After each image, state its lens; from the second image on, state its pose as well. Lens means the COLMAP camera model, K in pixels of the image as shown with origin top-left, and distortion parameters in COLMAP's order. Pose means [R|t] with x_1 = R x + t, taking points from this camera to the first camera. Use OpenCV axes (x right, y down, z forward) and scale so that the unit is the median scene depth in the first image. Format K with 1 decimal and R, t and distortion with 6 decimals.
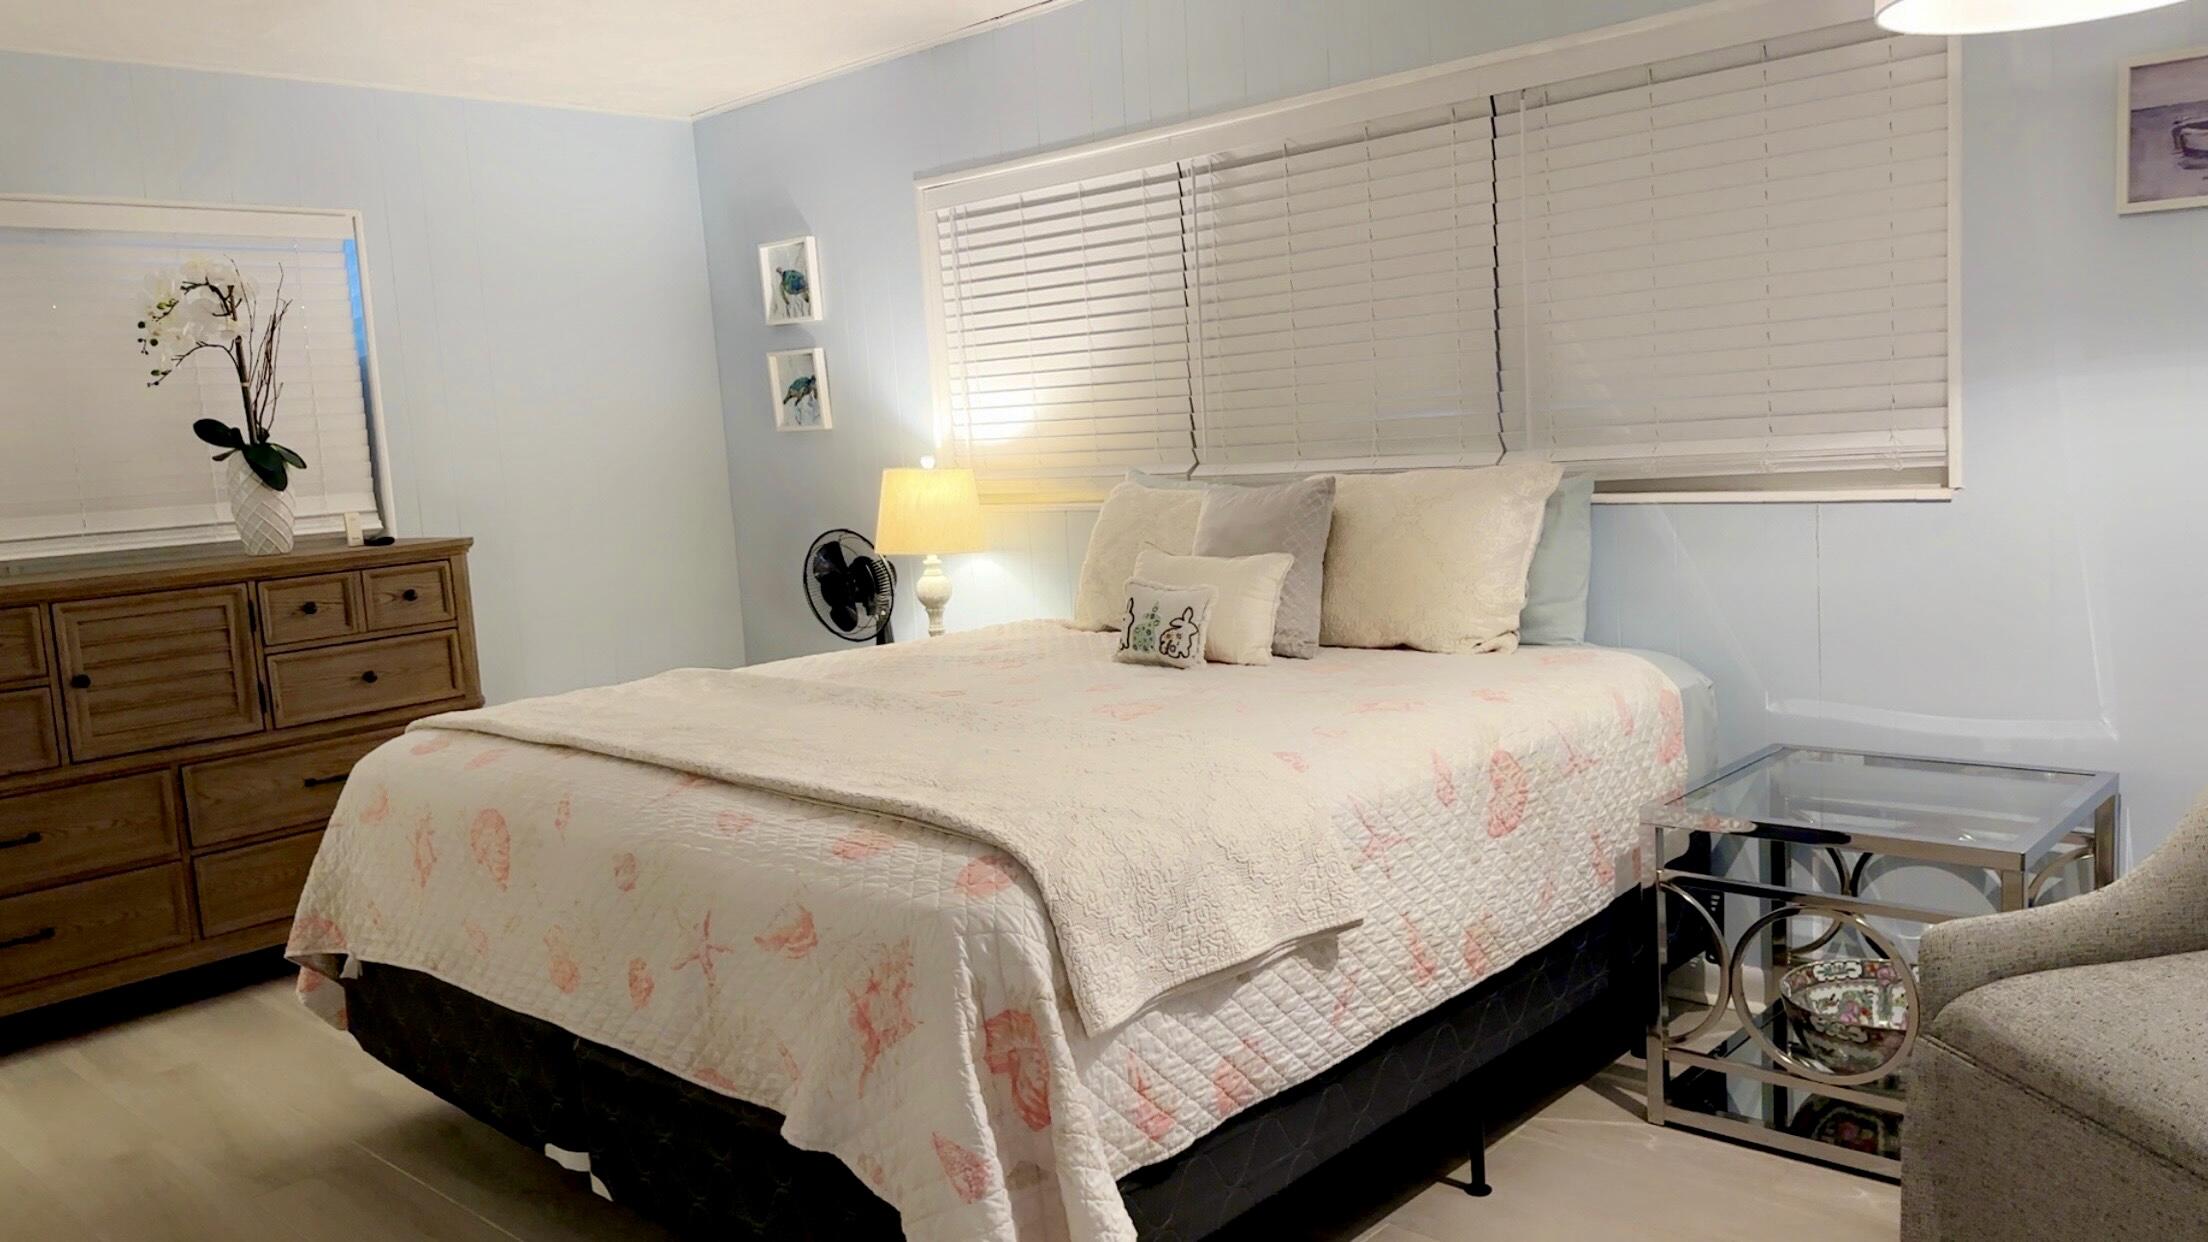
lens RADIAL K [[1645.1, 0, 1104.0], [0, 1645.1, 621.0], [0, 0, 1]] dist [0.103516, -0.162673]
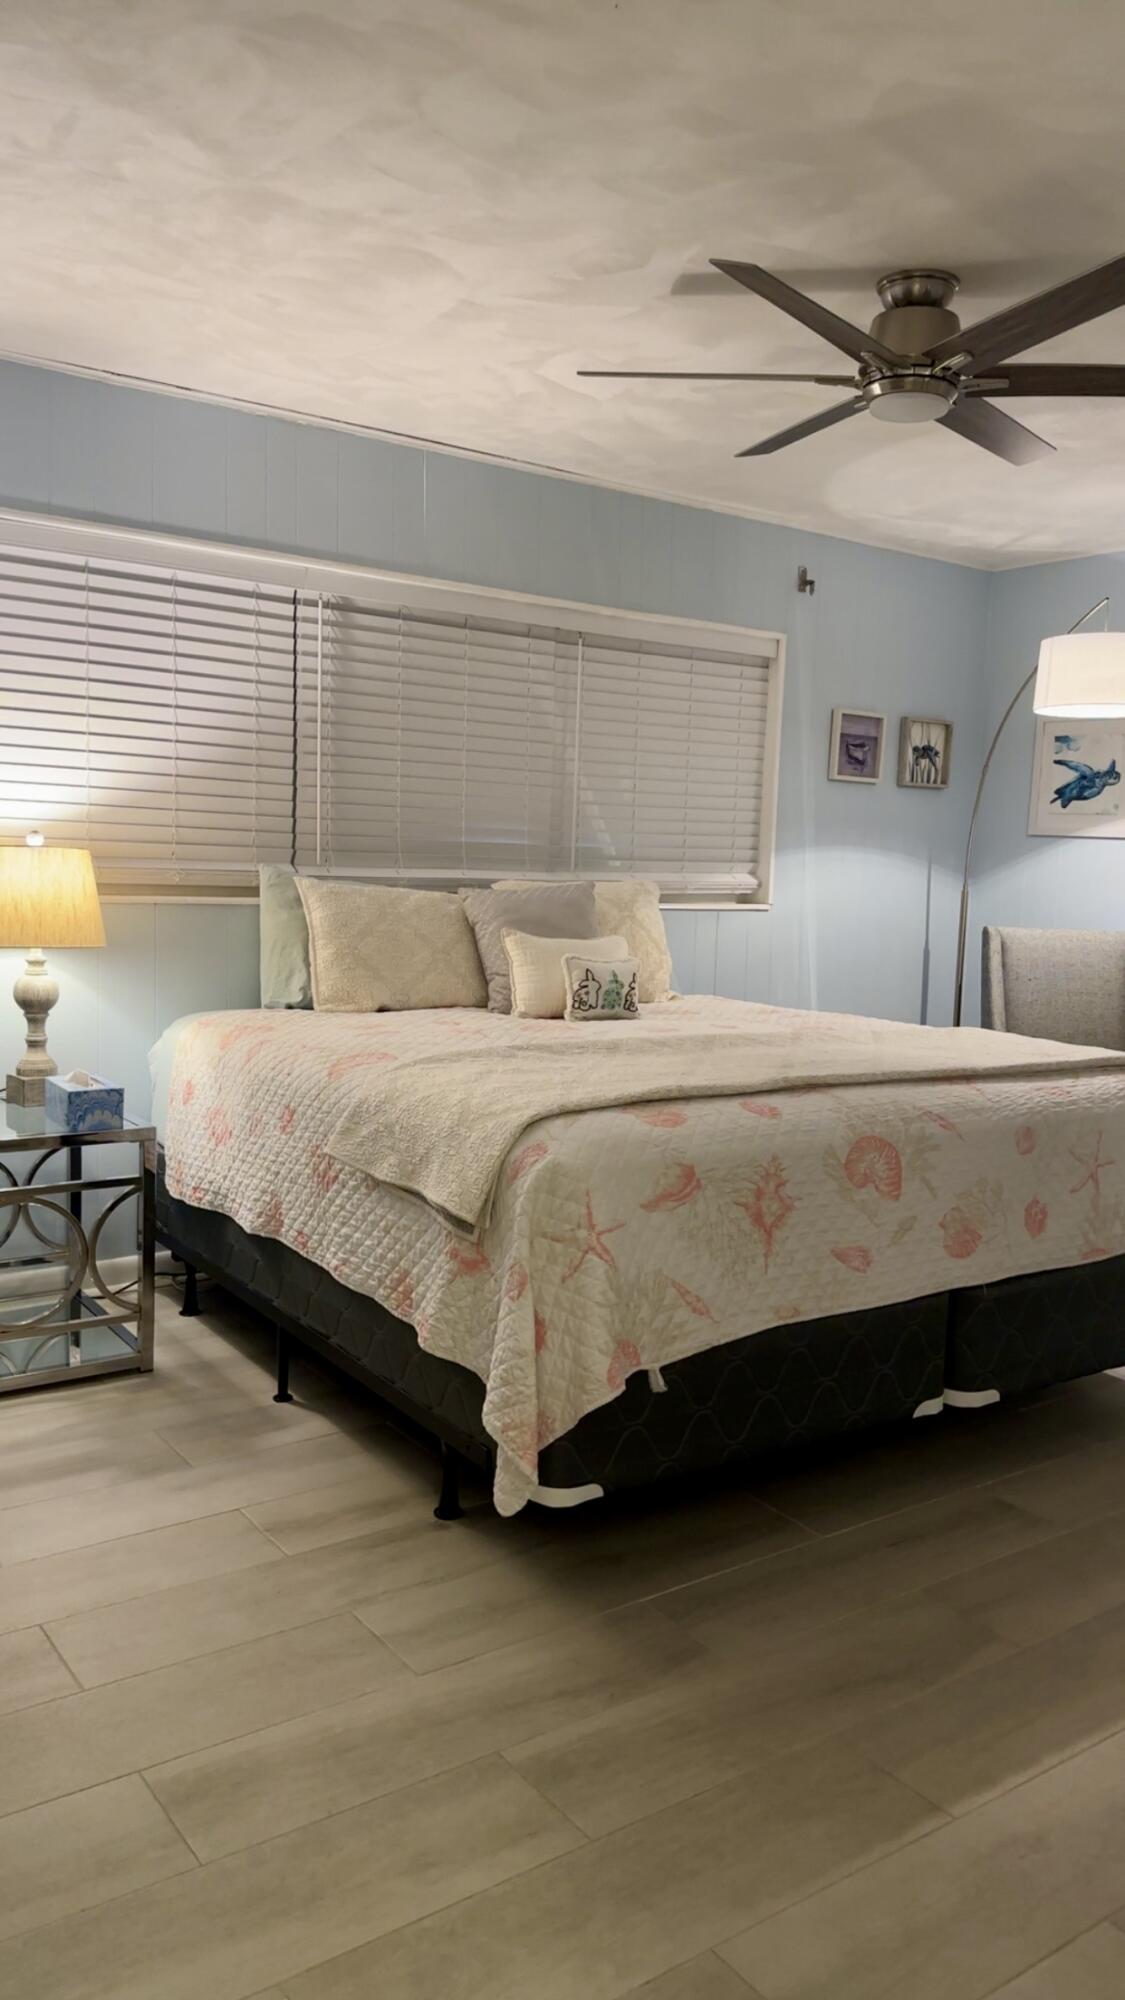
lens RADIAL K [[1493.4, 0, 566.0], [0, 1493.4, 1016.2], [0, 0, 1]] dist [0.129807, -0.227336]
pose [[0.181650, -0.036999, 0.982667, -1.084183], [0.072999, 0.997042, 0.024046, -0.006427], [-0.980650, 0.067366, 0.183813, 0.778411]]
